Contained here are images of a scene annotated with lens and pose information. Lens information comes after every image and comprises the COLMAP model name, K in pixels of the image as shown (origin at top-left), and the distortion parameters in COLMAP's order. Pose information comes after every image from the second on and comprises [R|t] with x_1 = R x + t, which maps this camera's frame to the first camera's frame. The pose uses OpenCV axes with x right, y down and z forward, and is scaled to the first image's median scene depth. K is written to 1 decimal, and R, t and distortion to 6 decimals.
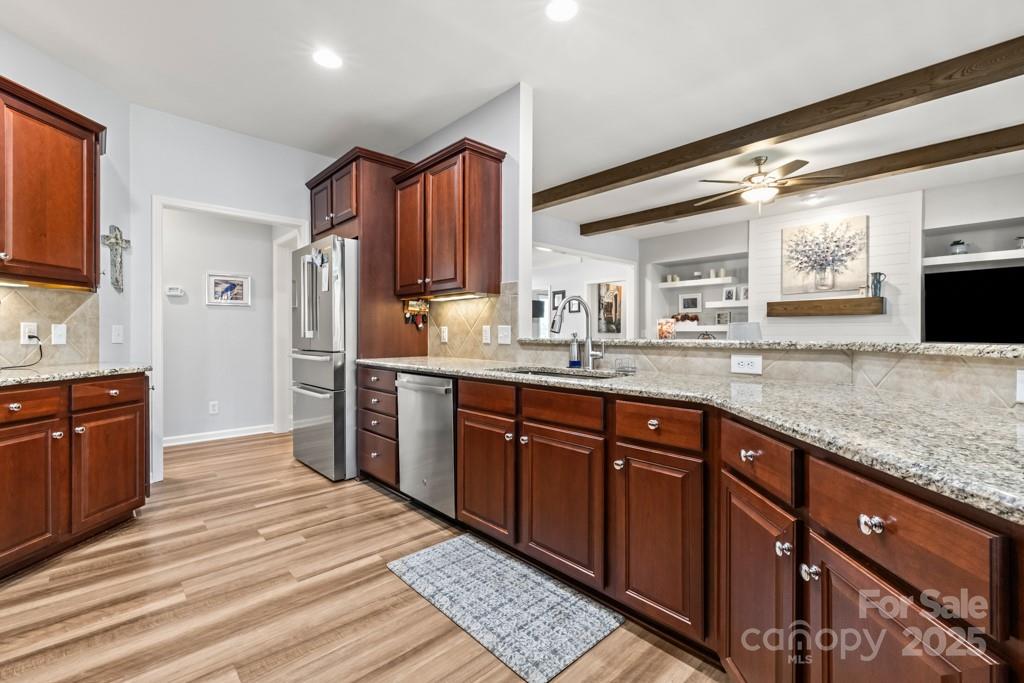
lens RADIAL K [[447.1, 0, 510.4], [0, 447.1, 339.8], [0, 0, 1]] dist [0.001371, -0.000070]
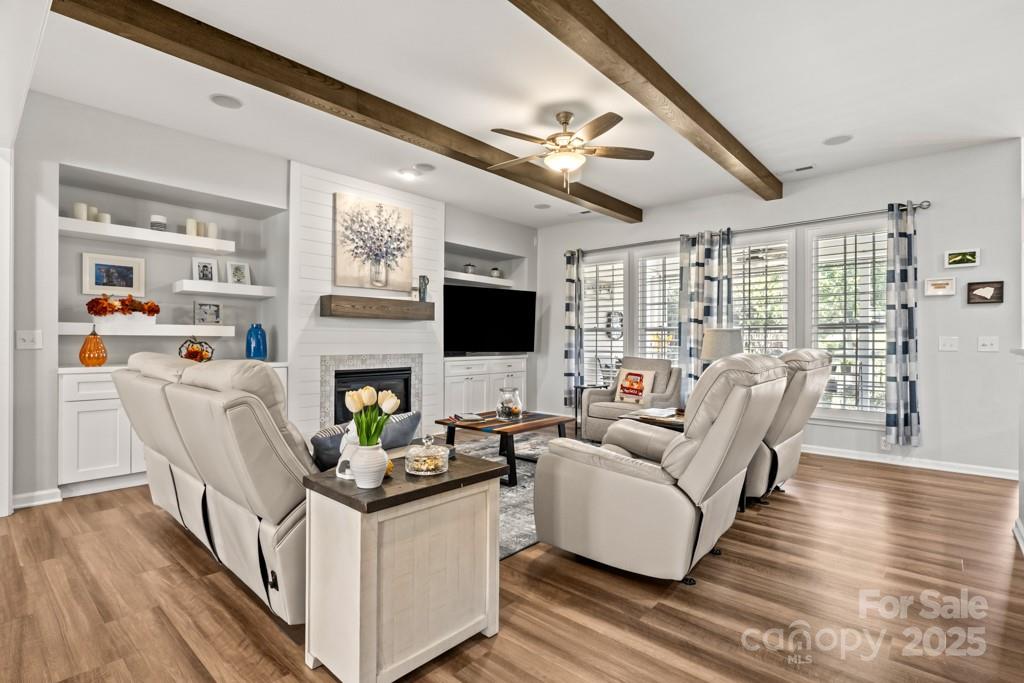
lens RADIAL K [[490.7, 0, 512.0], [0, 490.7, 341.5], [0, 0, 1]] dist [-0.000758, 0.000210]
pose [[-0.092594, -0.002801, 0.995700, -0.328853], [0.008648, 0.999956, 0.003617, -0.023215], [-0.995666, 0.008946, -0.092566, 1.375067]]
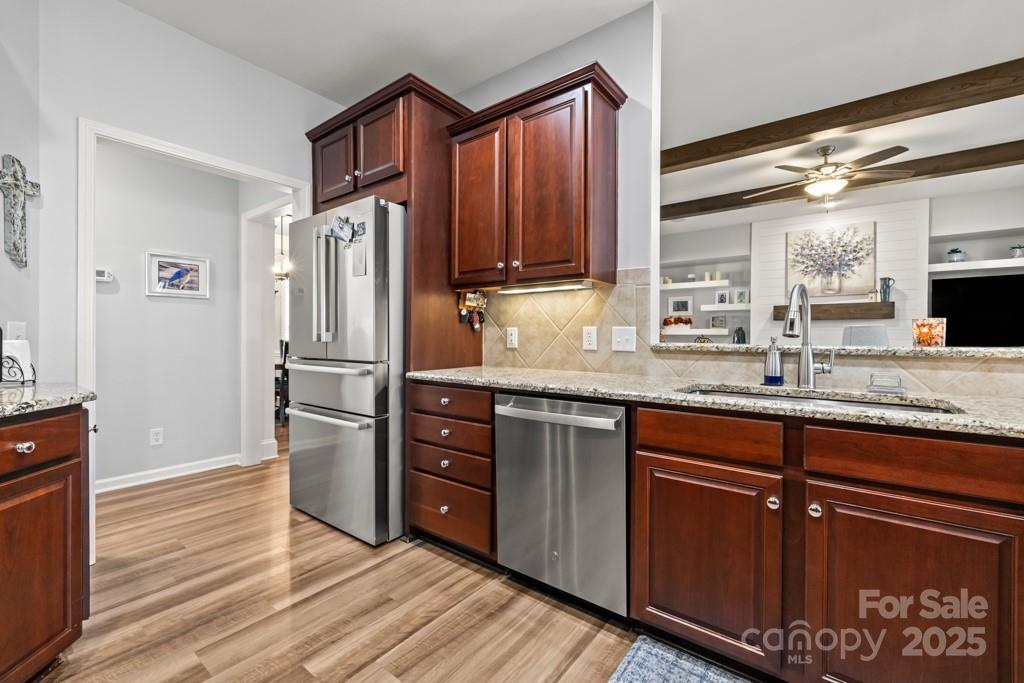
lens RADIAL K [[431.7, 0, 512.0], [0, 431.7, 341.5], [0, 0, 1]] dist [-0.000801, -0.000570]
pose [[0.985884, 0.001628, 0.167419, -0.270348], [-0.001408, 0.999998, -0.001429, -0.004548], [-0.167421, 0.001173, 0.985885, 0.269036]]
